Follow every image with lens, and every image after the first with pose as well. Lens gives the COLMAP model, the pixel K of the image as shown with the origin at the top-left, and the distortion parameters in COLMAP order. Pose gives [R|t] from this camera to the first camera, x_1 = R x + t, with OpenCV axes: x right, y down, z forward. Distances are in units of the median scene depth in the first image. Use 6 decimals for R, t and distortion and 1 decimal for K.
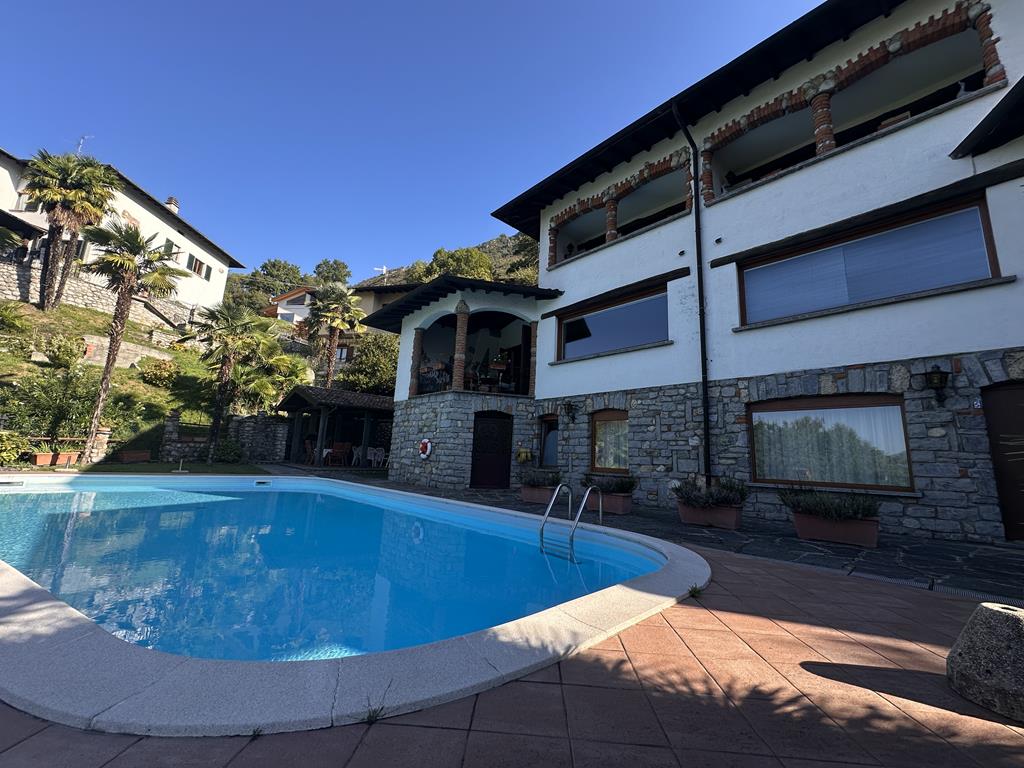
lens RADIAL K [[406.3, 0, 513.6], [0, 406.3, 384.8], [0, 0, 1]] dist [-0.005662, 0.001201]
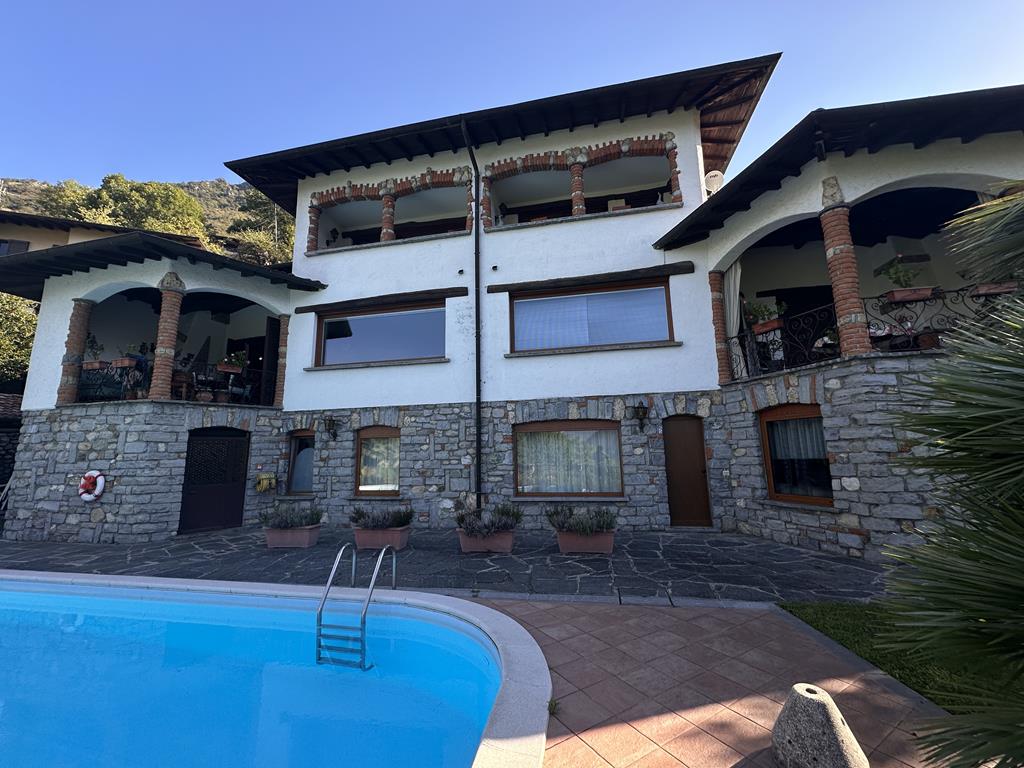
lens RADIAL K [[406.3, 0, 512.3], [0, 406.3, 385.5], [0, 0, 1]] dist [-0.005662, 0.001201]
pose [[0.819488, 0.032615, 0.572168, -0.049113], [-0.048111, 0.998770, 0.011974, -0.062068], [-0.571073, -0.037340, 0.820049, 0.091013]]
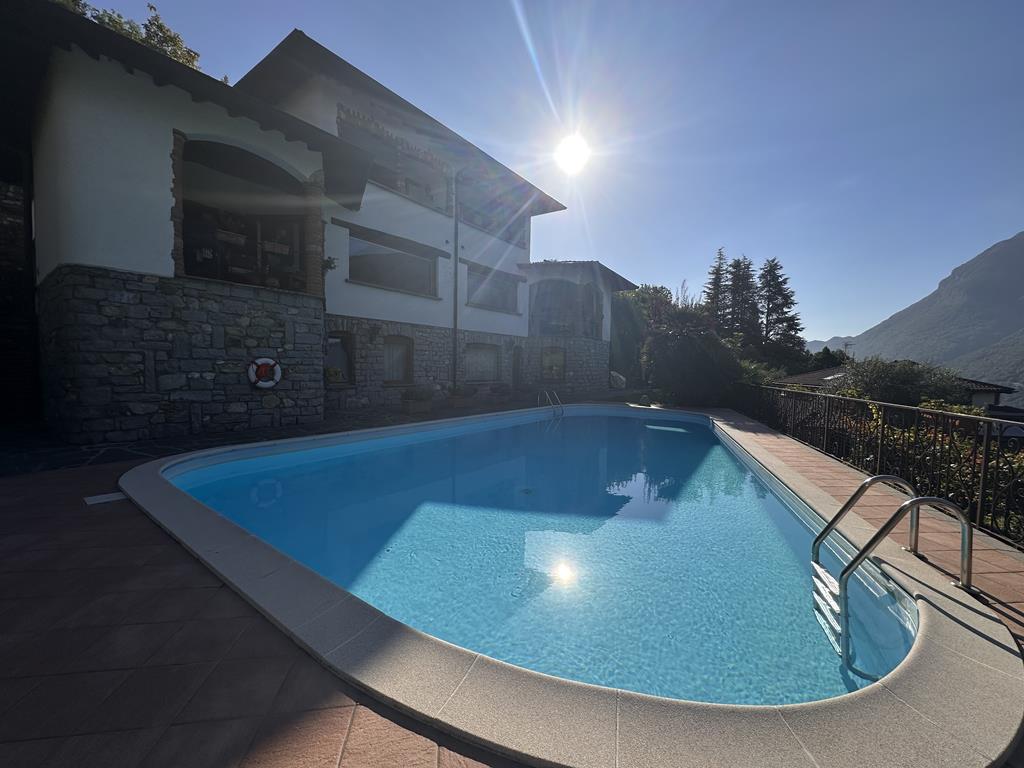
lens RADIAL K [[406.3, 0, 513.3], [0, 406.3, 384.5], [0, 0, 1]] dist [-0.005662, 0.001201]
pose [[-0.177563, -0.092545, 0.979748, -1.222869], [-0.207900, 0.976627, 0.054572, 0.073400], [-0.961899, -0.193999, -0.192652, 0.962459]]
